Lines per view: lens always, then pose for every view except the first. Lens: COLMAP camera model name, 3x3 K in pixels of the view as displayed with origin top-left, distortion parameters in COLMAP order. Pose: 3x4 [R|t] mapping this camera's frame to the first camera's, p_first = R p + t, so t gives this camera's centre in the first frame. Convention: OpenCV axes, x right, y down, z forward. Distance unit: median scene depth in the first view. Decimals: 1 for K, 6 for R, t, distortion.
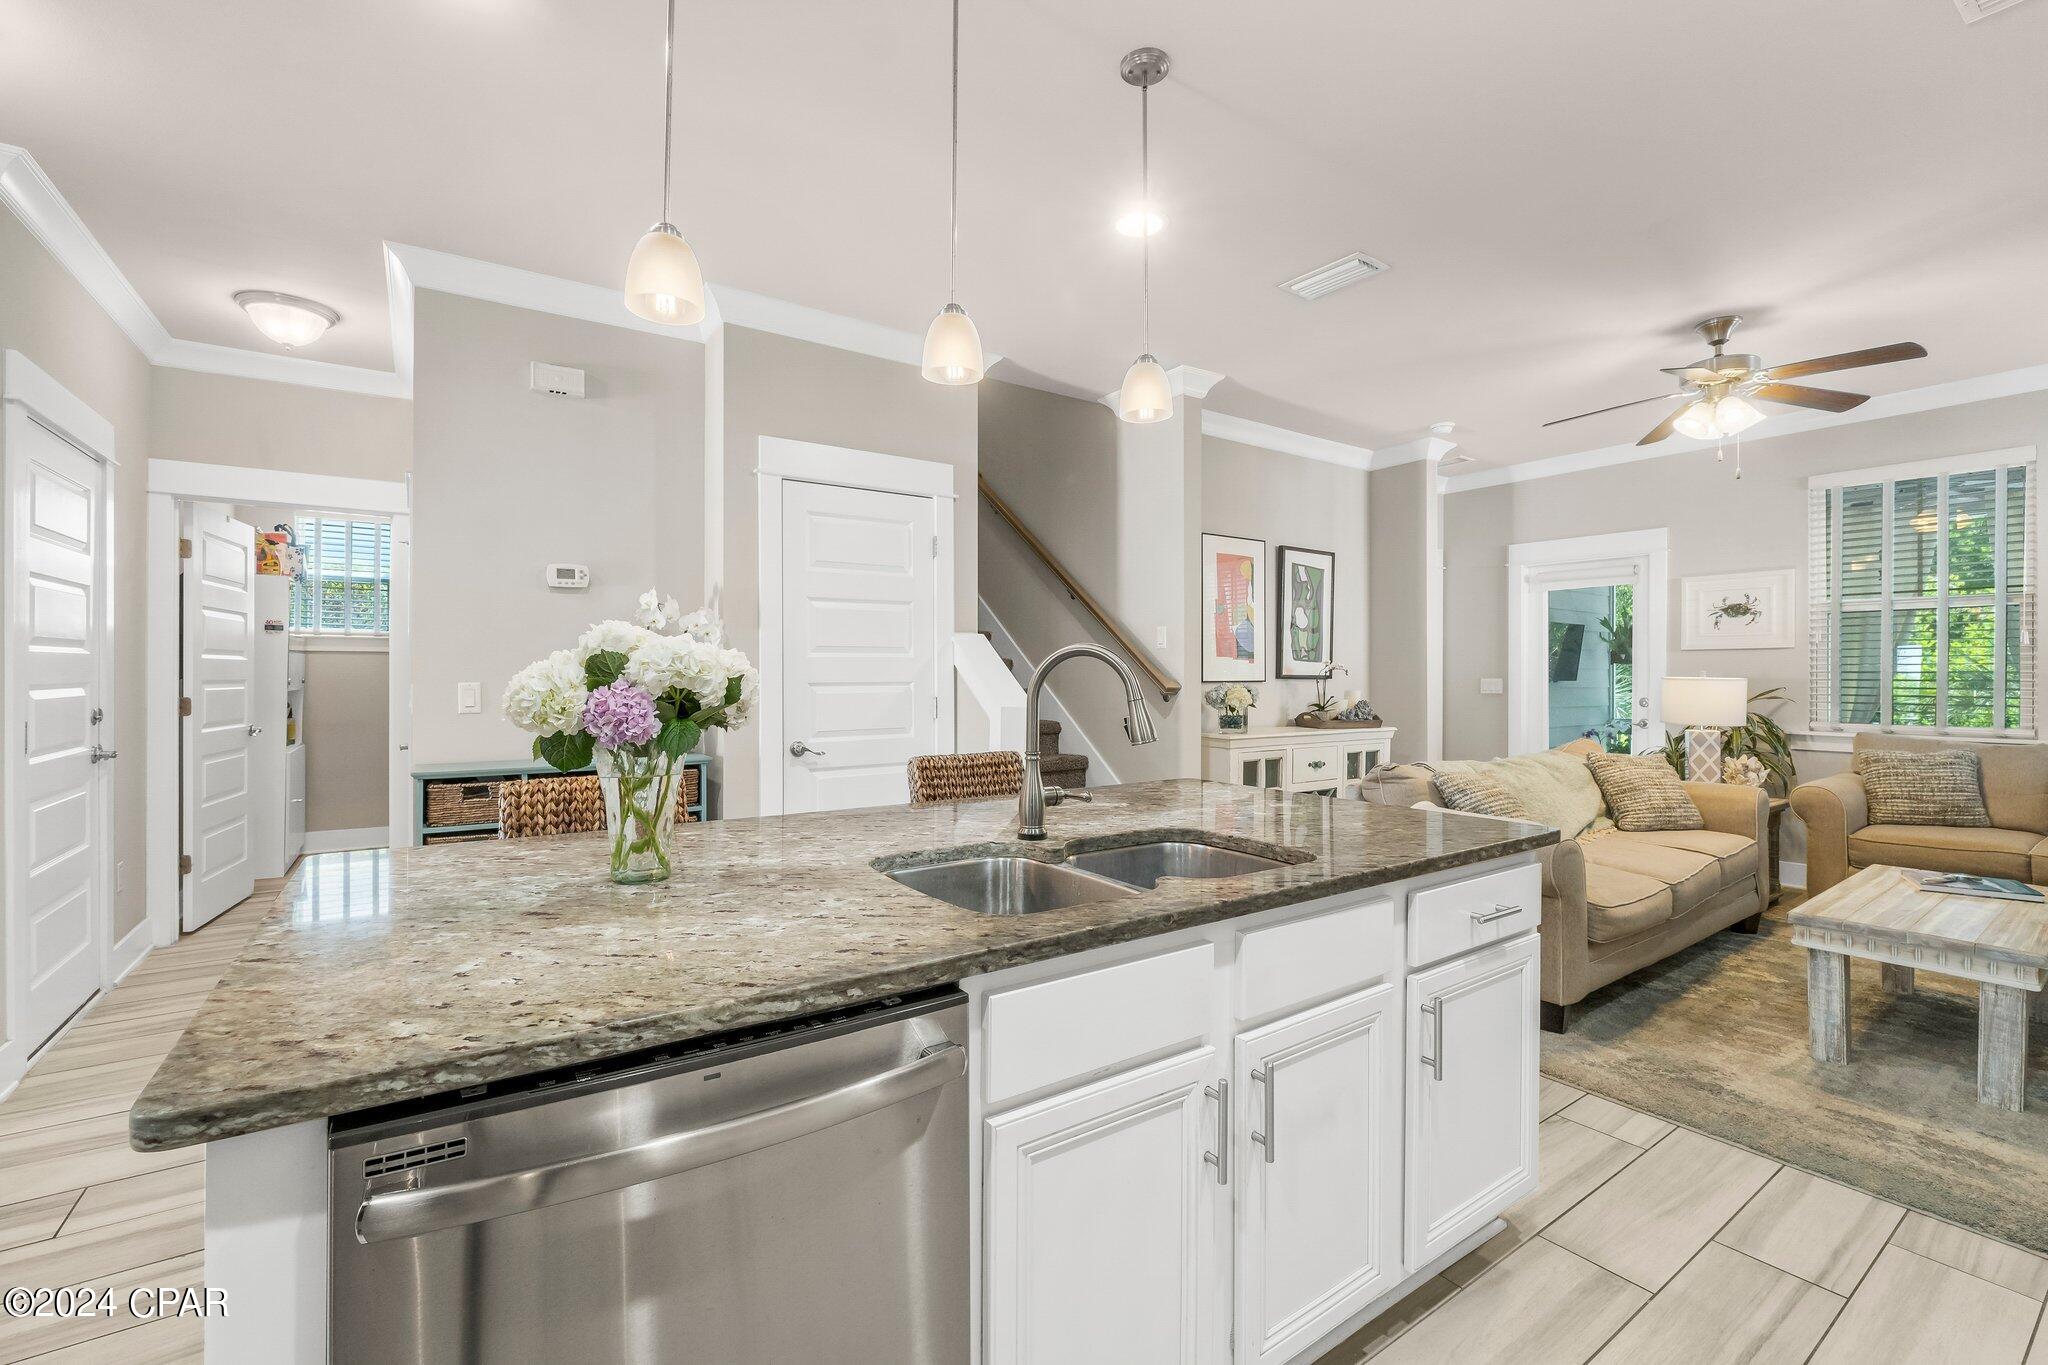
lens RADIAL K [[871.4, 0, 1028.5], [0, 871.4, 678.0], [0, 0, 1]] dist [-0.007709, -0.000103]
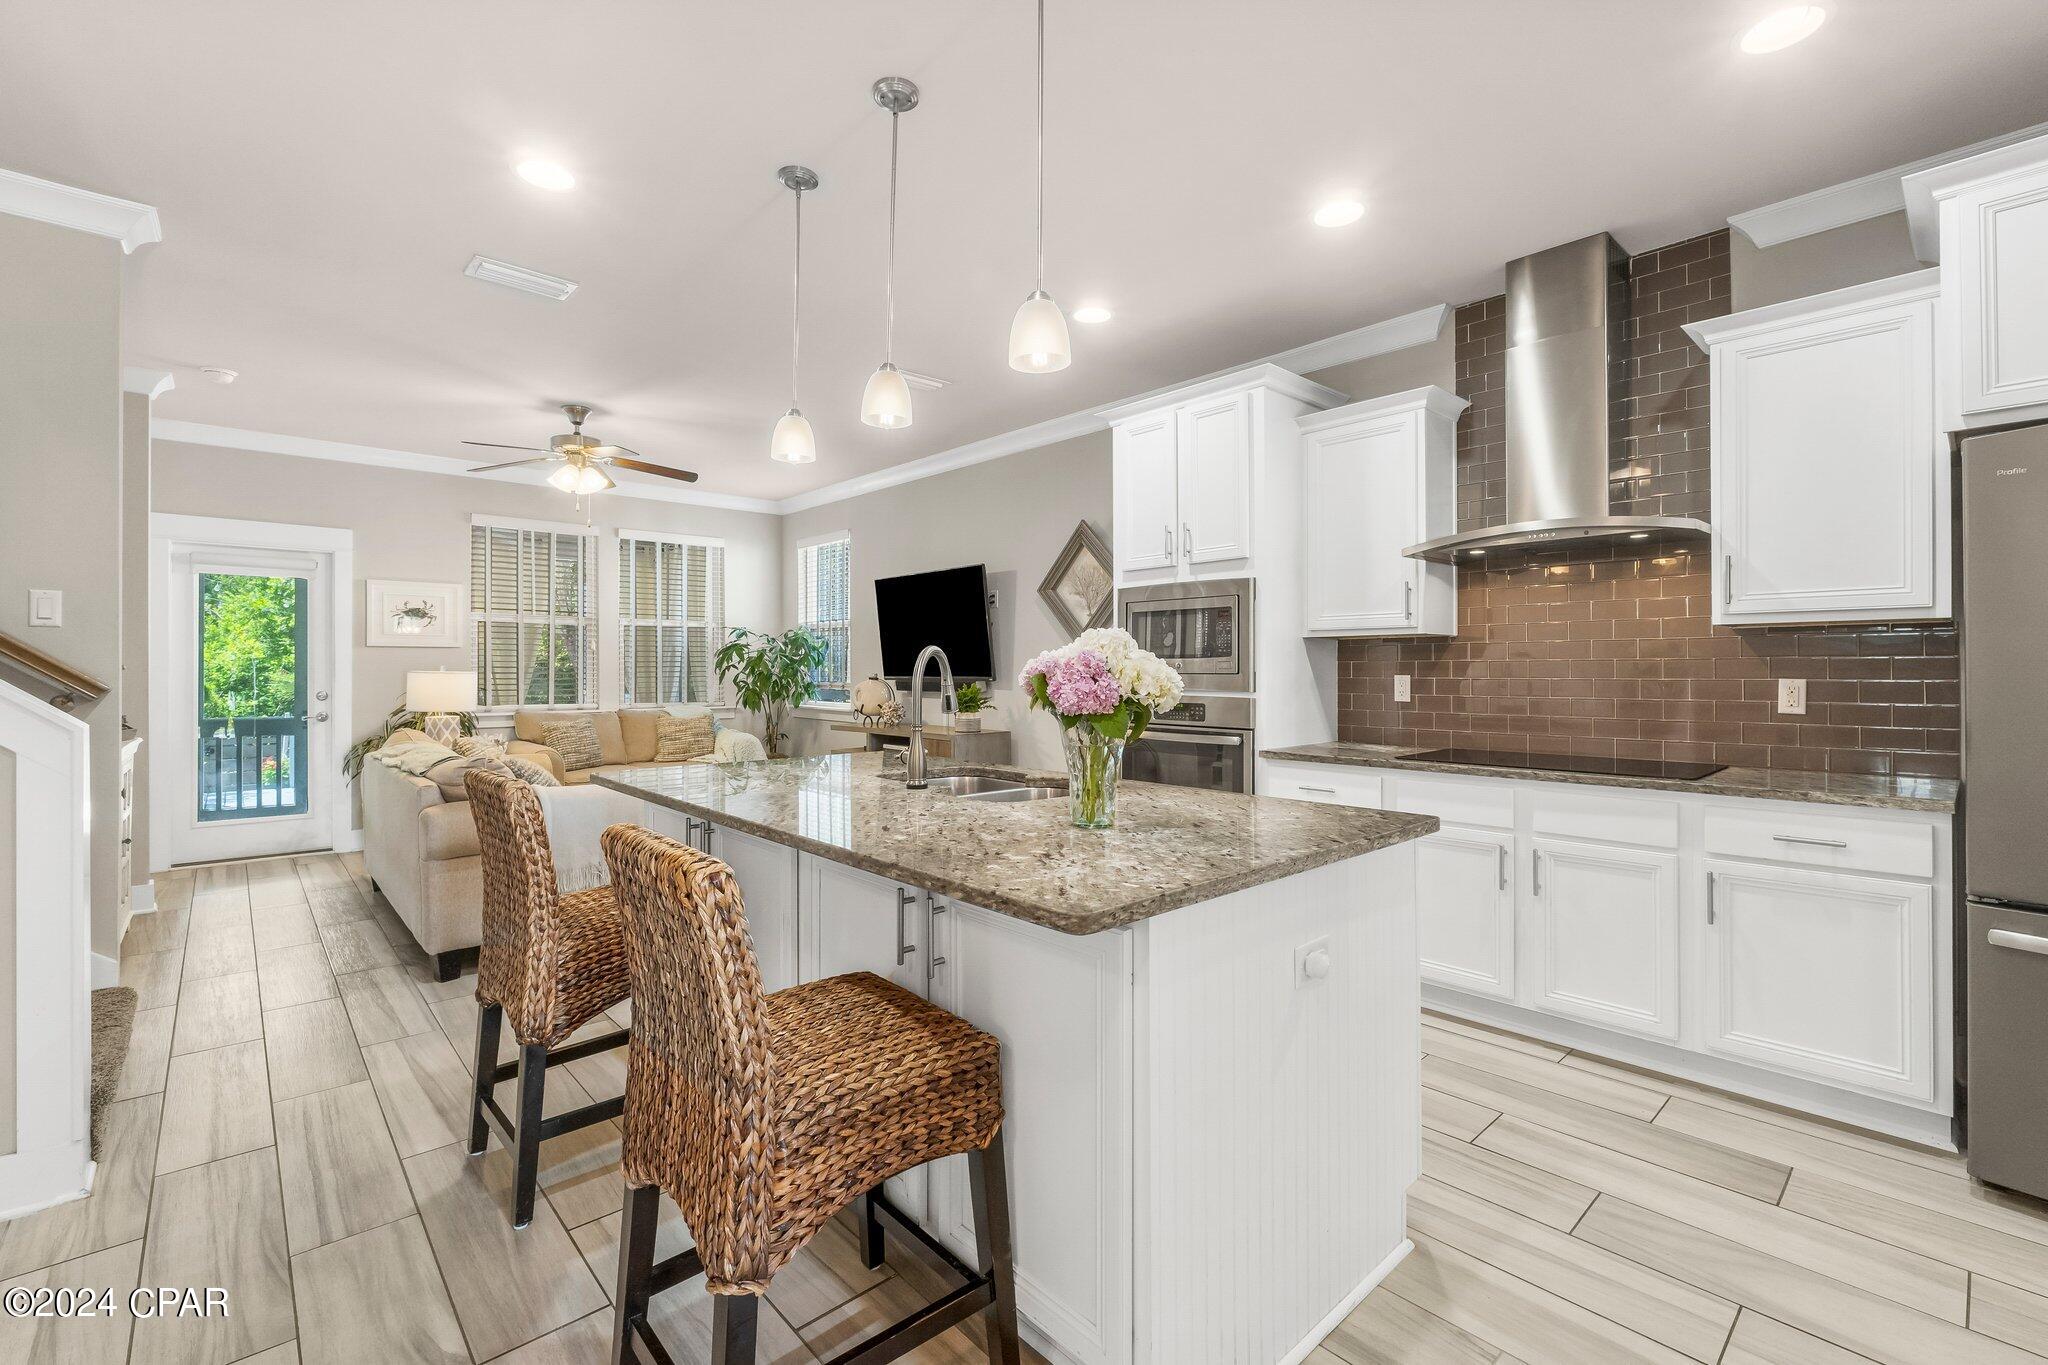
lens RADIAL K [[888.4, 0, 1029.3], [0, 888.4, 671.8], [0, 0, 1]] dist [-0.002175, -0.000449]
pose [[-0.131882, -0.002411, 0.991262, -0.577041], [0.004297, 0.999986, 0.003004, -0.000377], [-0.991256, 0.004656, -0.131870, 0.418701]]
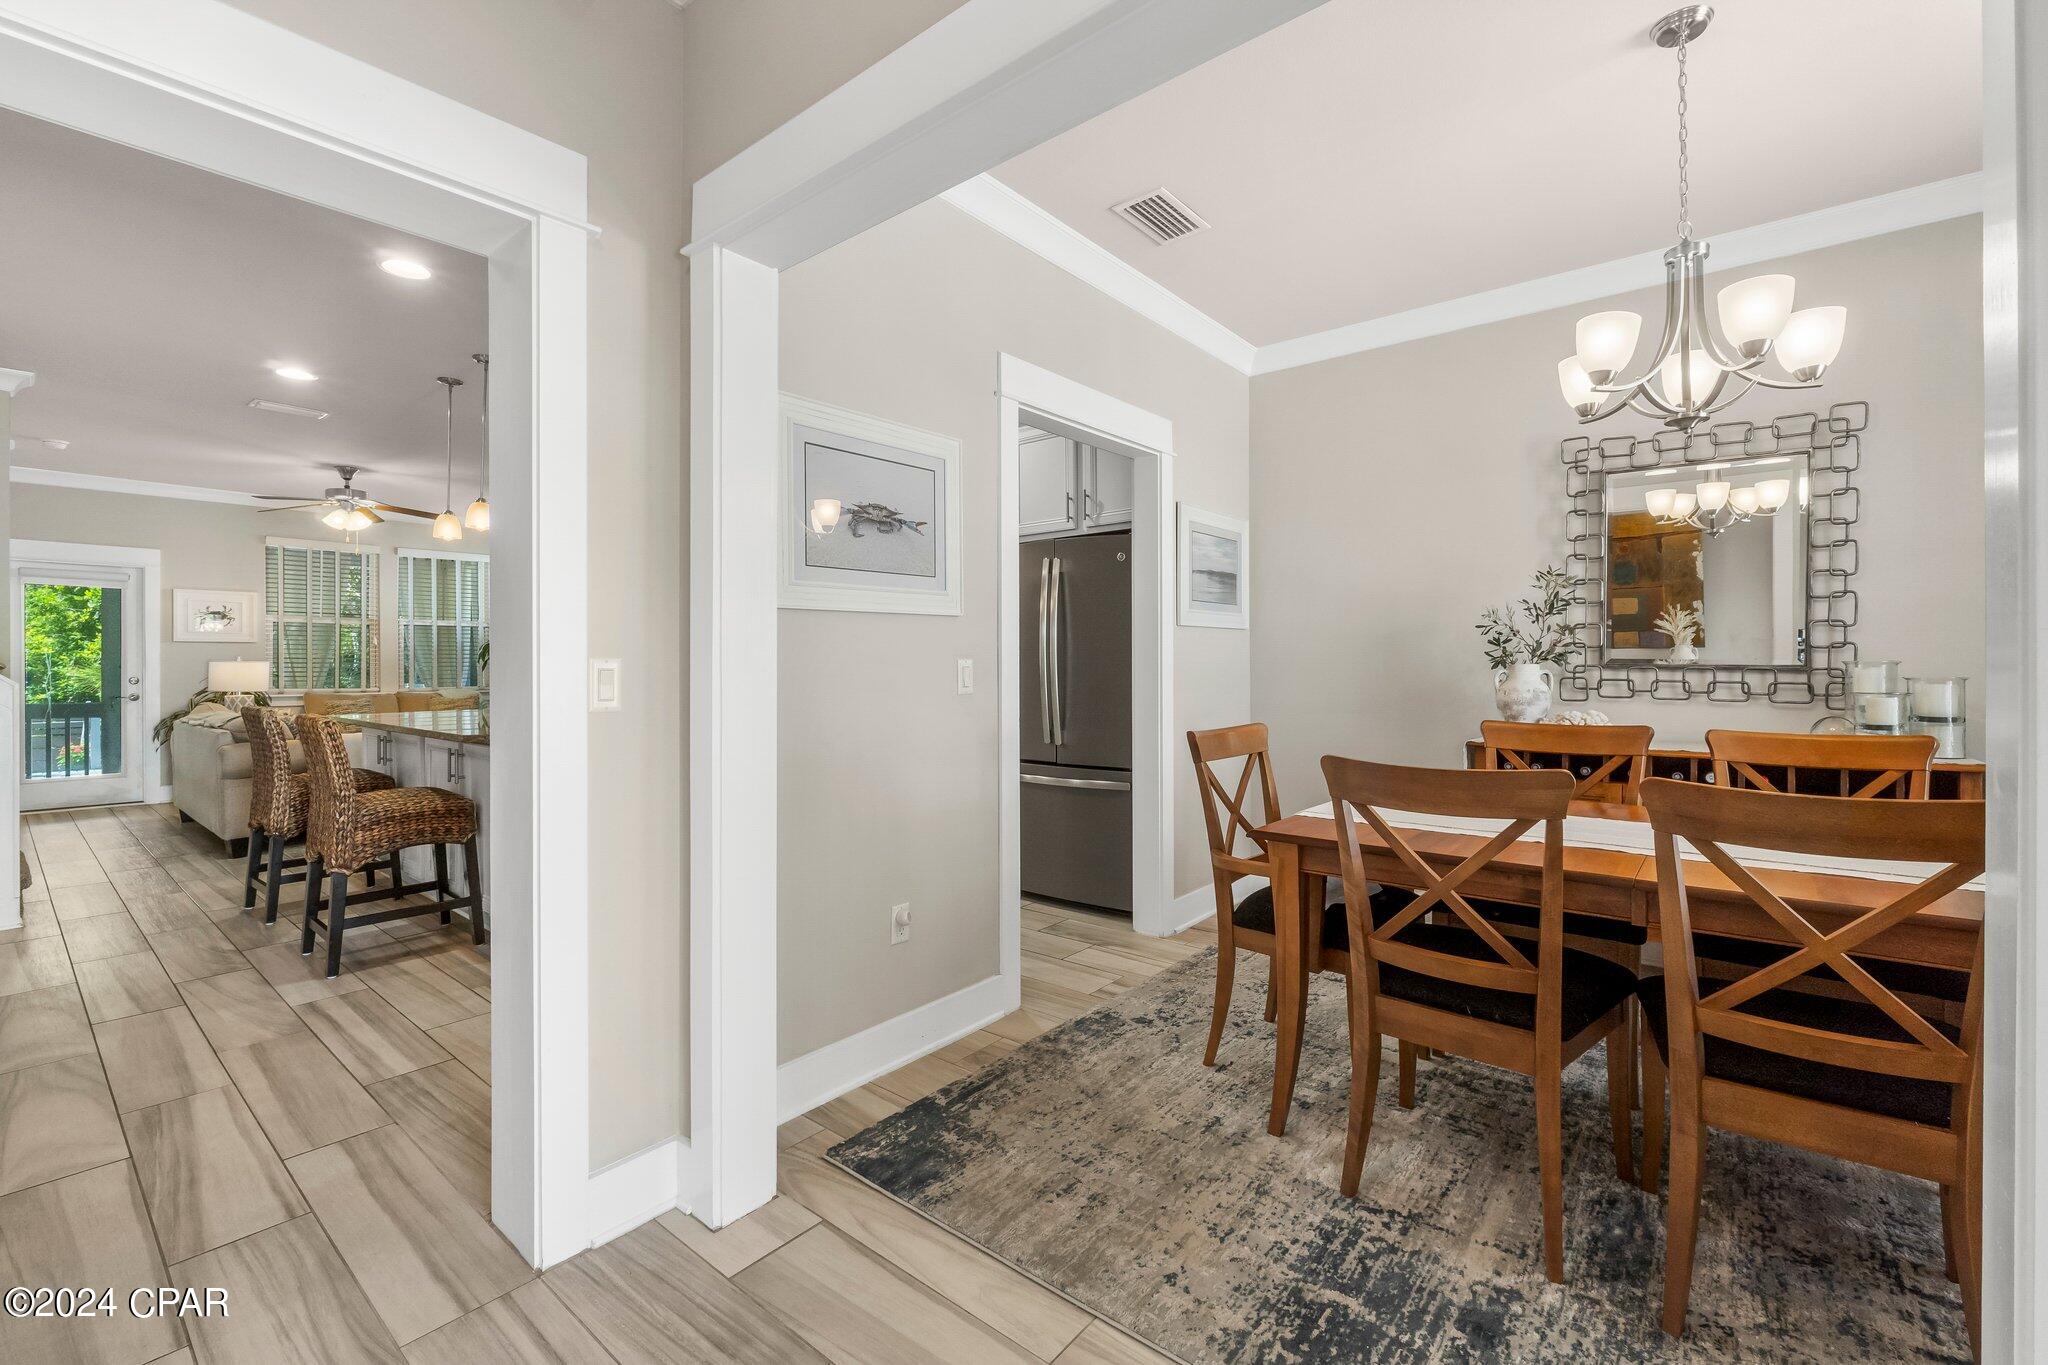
lens RADIAL K [[863.2, 0, 1030.1], [0, 863.2, 667.9], [0, 0, 1]] dist [-0.008347, 0.000101]
pose [[-0.279635, -0.002579, 0.960103, -1.185190], [0.006343, 0.999970, 0.004533, 0.015303], [-0.960086, 0.007357, -0.279610, 0.098462]]
